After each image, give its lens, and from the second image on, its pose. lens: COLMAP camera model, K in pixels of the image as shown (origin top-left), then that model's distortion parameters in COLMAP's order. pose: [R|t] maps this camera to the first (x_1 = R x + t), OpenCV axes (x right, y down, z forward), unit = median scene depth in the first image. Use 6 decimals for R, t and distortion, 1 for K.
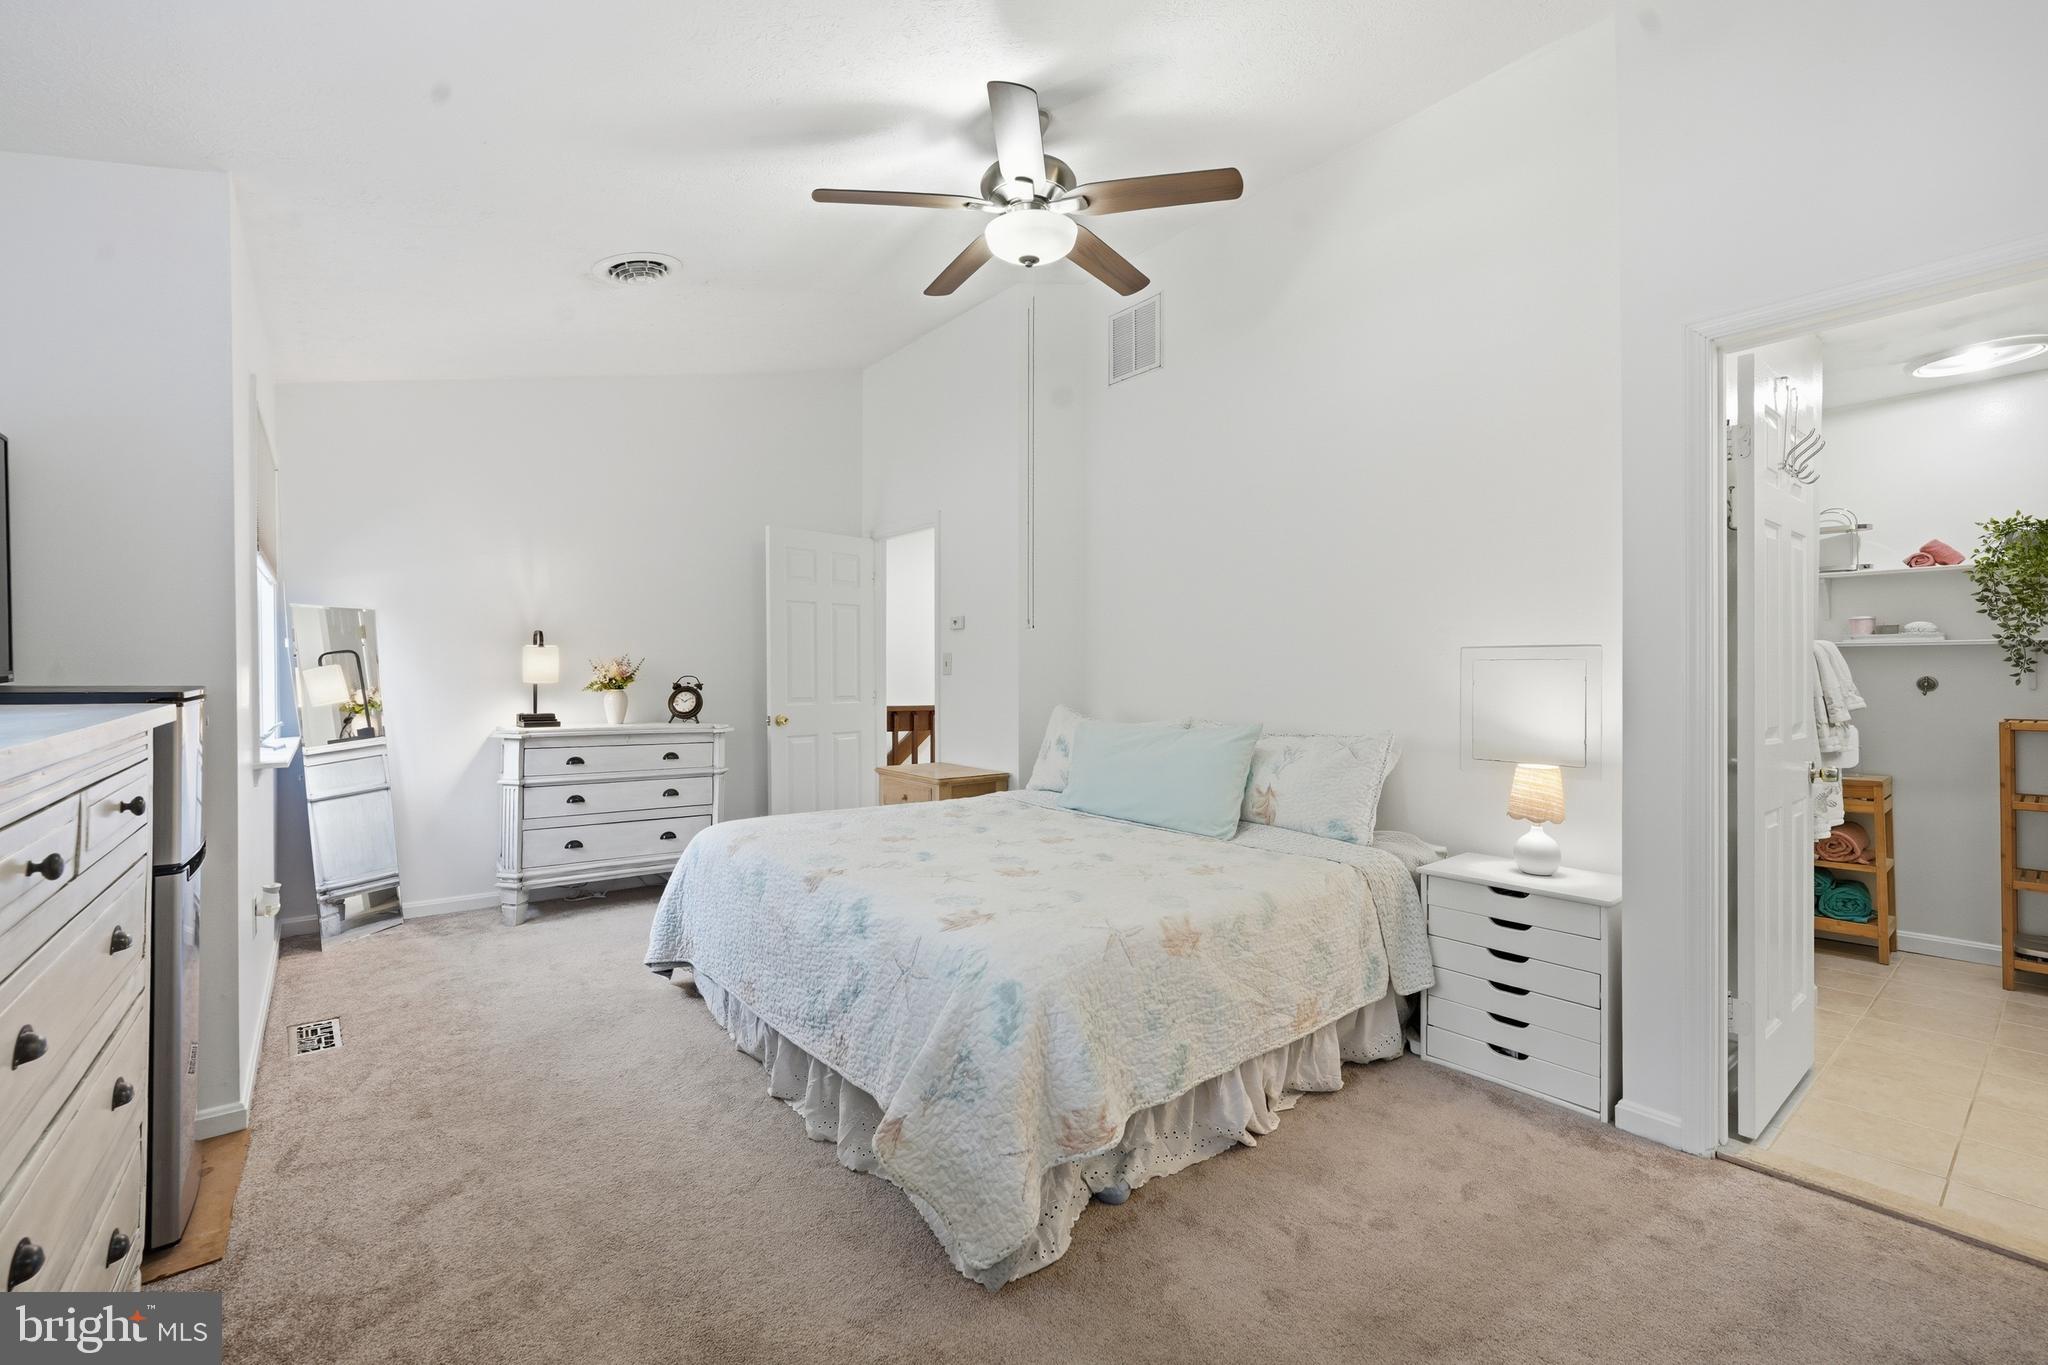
lens RADIAL K [[842.0, 0, 1030.6], [0, 842.0, 667.4], [0, 0, 1]] dist [0.002115, 0.000083]
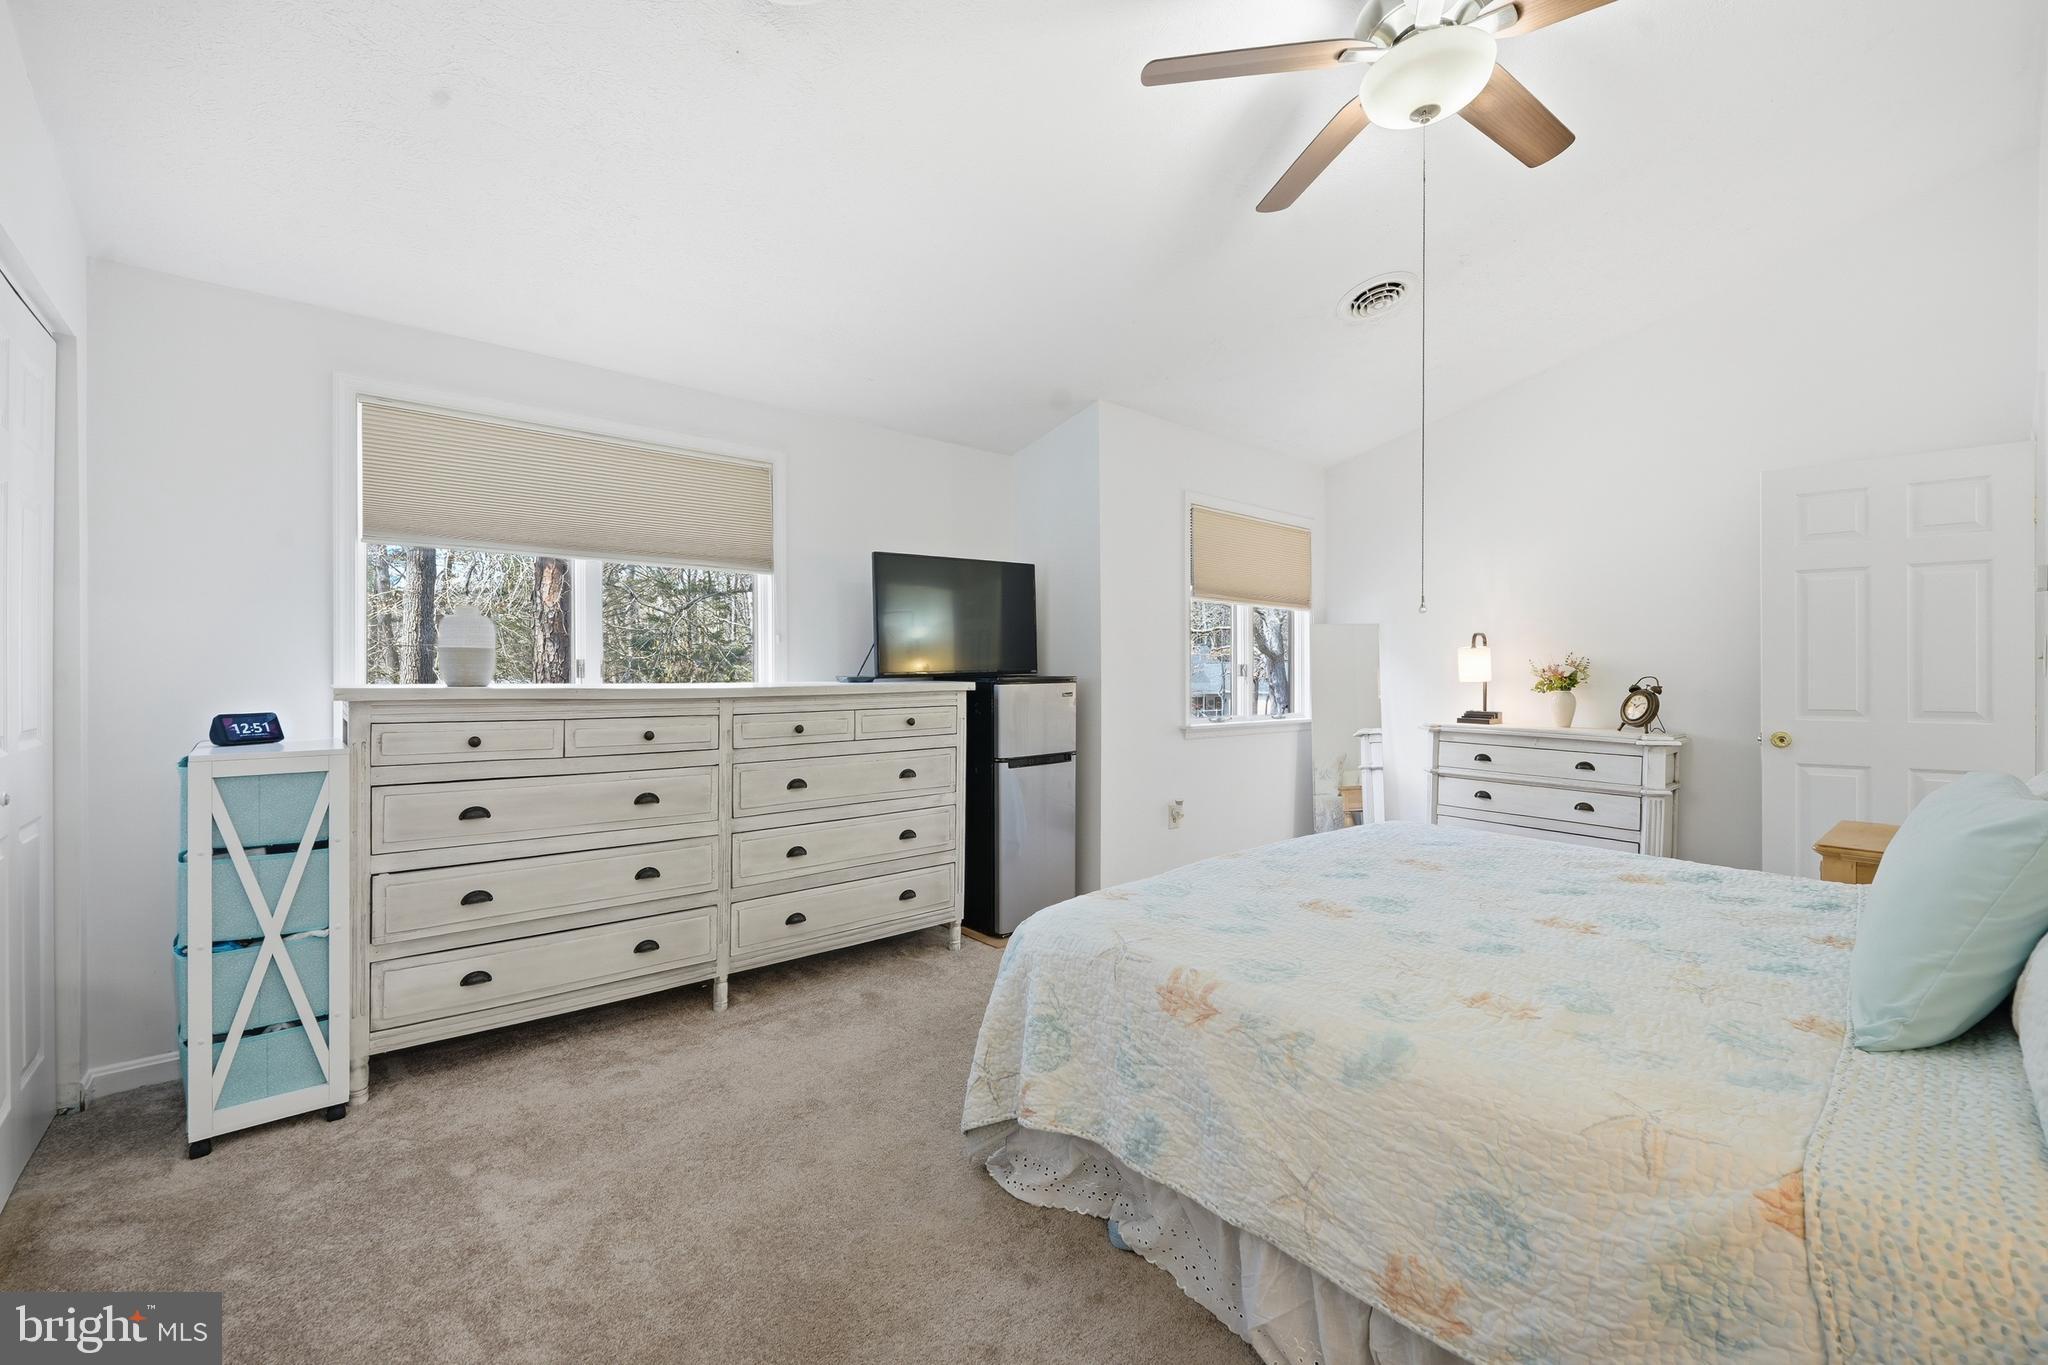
lens RADIAL K [[842.0, 0, 1030.6], [0, 842.0, 667.4], [0, 0, 1]] dist [0.002115, 0.000083]
pose [[0.054267, -0.008176, -0.998493, 0.448472], [0.000253, 0.999967, -0.008175, 0.008311], [0.998526, 0.000191, 0.054267, 0.379435]]
